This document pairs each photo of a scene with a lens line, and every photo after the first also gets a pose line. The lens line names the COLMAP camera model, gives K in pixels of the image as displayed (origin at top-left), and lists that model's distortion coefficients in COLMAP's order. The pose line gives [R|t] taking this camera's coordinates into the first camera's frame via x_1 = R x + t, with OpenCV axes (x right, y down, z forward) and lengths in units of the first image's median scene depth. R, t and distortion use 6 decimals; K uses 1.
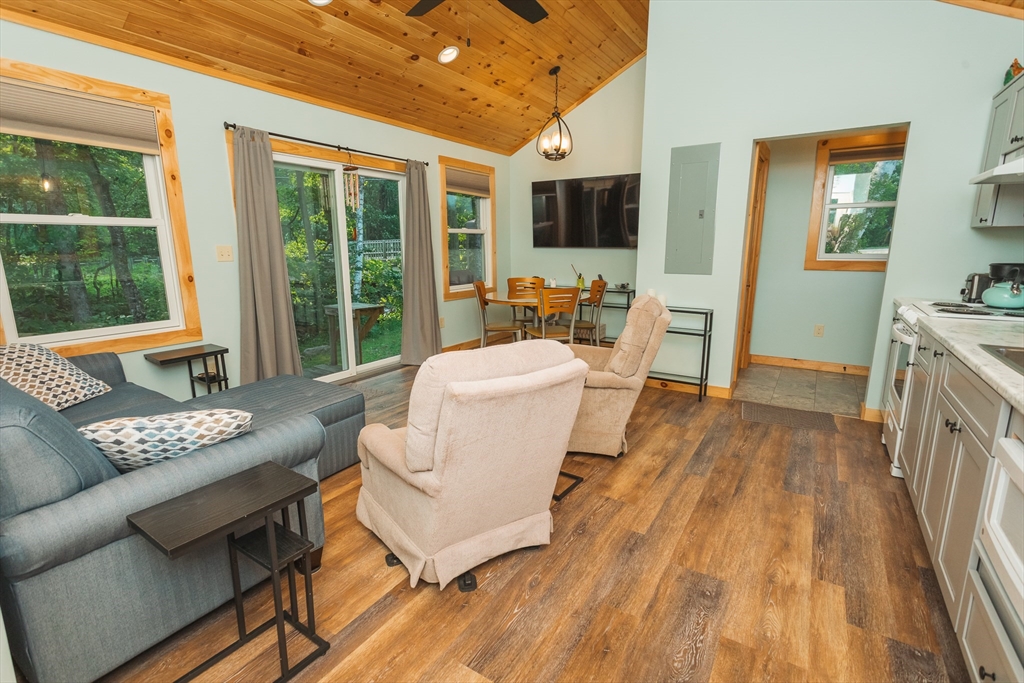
lens RADIAL K [[489.3, 0, 505.0], [0, 489.3, 341.5], [0, 0, 1]] dist [0.002170, 0.000890]
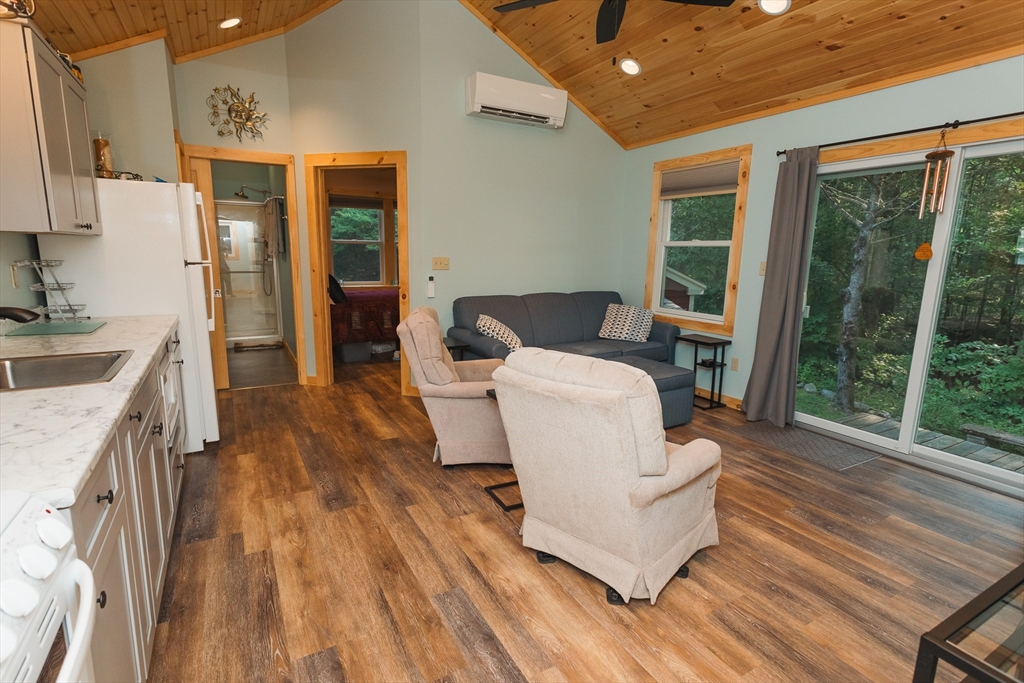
lens RADIAL K [[489.3, 0, 505.0], [0, 489.3, 341.5], [0, 0, 1]] dist [0.002170, 0.000890]
pose [[-0.467372, 0.156520, -0.870095, 0.973973], [-0.189446, 0.943608, 0.271505, -0.292314], [0.863524, 0.291730, -0.411363, 1.359414]]
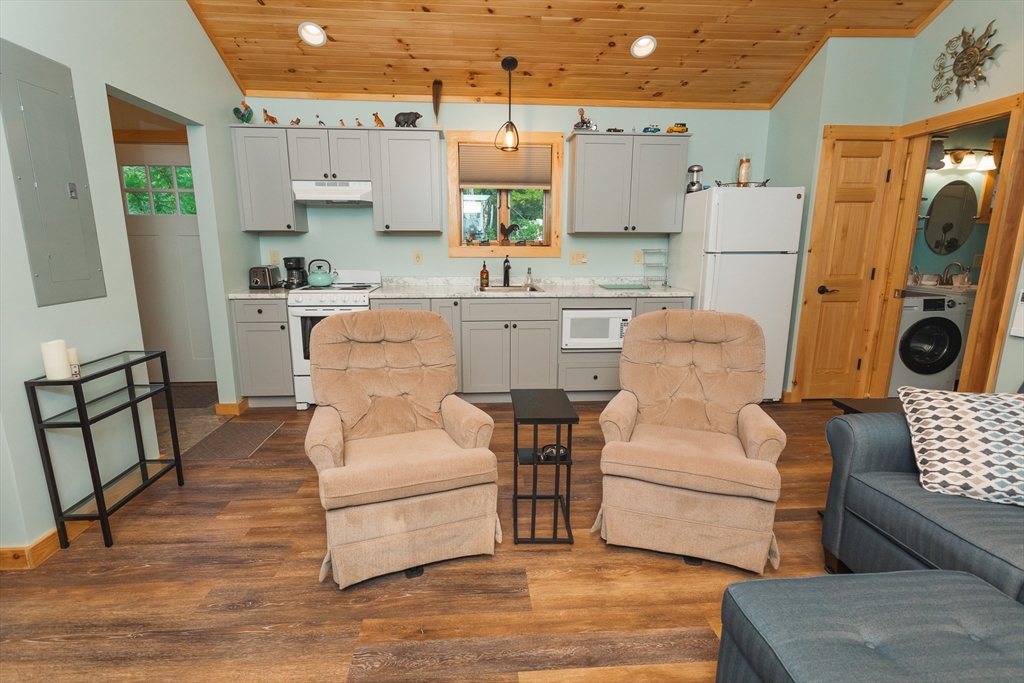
lens RADIAL K [[489.3, 0, 505.0], [0, 489.3, 341.5], [0, 0, 1]] dist [0.002170, 0.000890]
pose [[-0.597942, -0.158366, 0.785739, -0.544605], [0.156998, 0.938159, 0.308561, -0.300991], [-0.786014, 0.307861, -0.536101, 1.494947]]
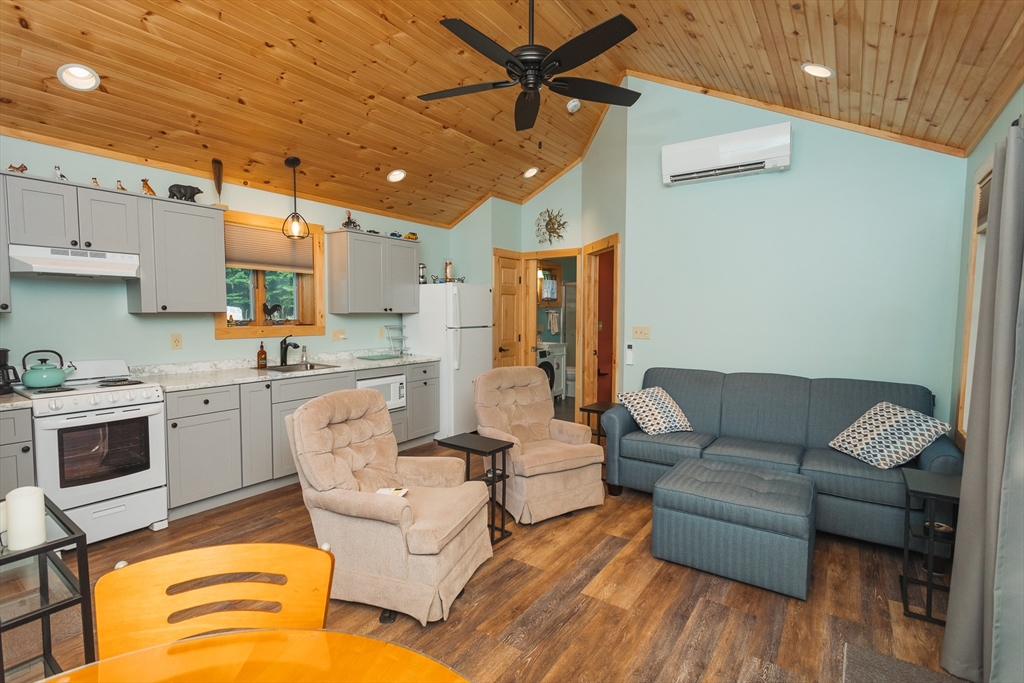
lens RADIAL K [[483.4, 0, 510.2], [0, 483.4, 341.8], [0, 0, 1]] dist [0.000362, 0.000558]
pose [[-0.999095, -0.004273, 0.042310, -0.057176], [0.006770, 0.966270, 0.257440, -0.458654], [-0.041983, 0.257494, -0.965367, 2.076718]]
